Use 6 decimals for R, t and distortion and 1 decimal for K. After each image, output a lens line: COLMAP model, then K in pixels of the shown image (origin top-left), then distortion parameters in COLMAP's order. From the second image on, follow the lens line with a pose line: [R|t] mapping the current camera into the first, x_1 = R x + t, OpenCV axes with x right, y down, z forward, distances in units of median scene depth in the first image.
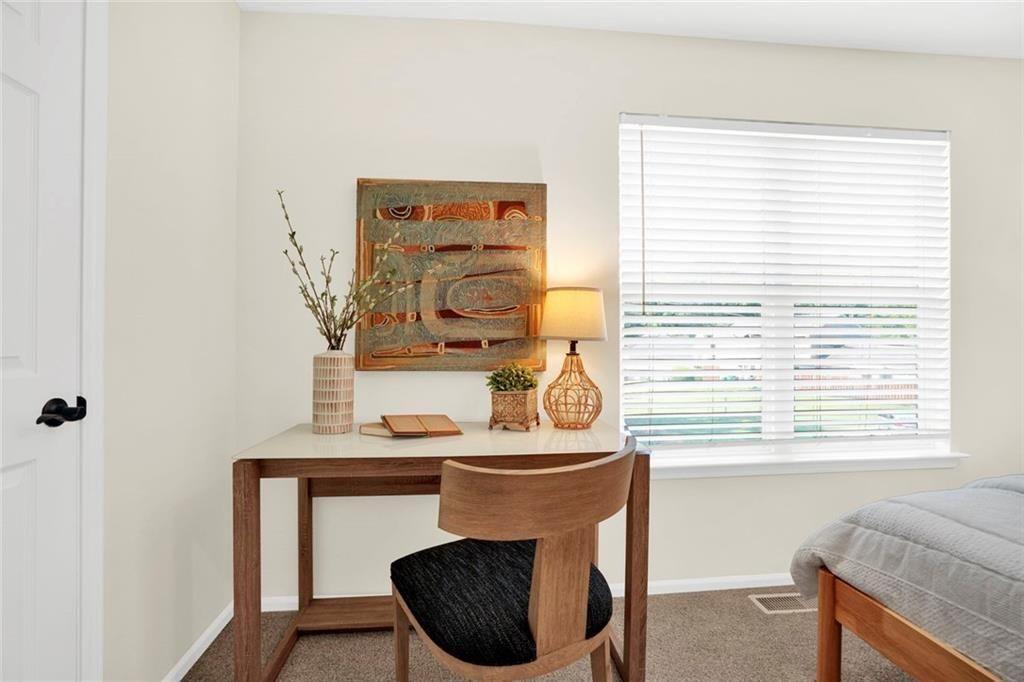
lens RADIAL K [[475.1, 0, 510.0], [0, 475.1, 342.0], [0, 0, 1]] dist [-0.024365, 0.012546]
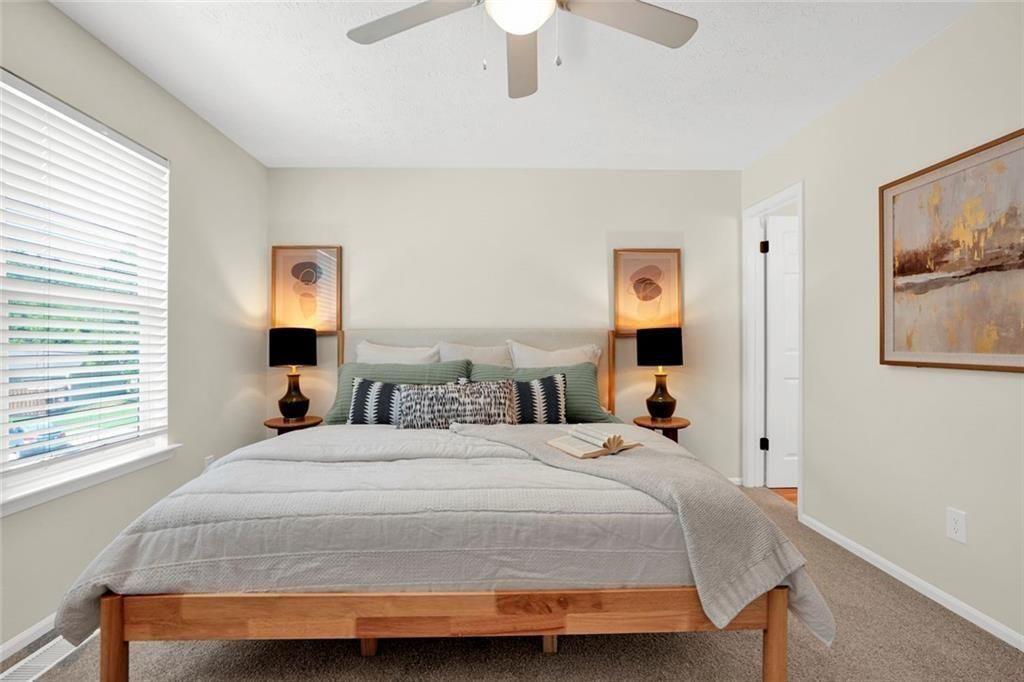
lens RADIAL K [[475.1, 0, 511.6], [0, 475.1, 342.9], [0, 0, 1]] dist [-0.024365, 0.012546]
pose [[0.085052, 0.003926, 0.996369, -0.191740], [0.004655, 0.999980, -0.004338, -0.003305], [-0.996366, 0.005007, 0.085032, 0.138158]]
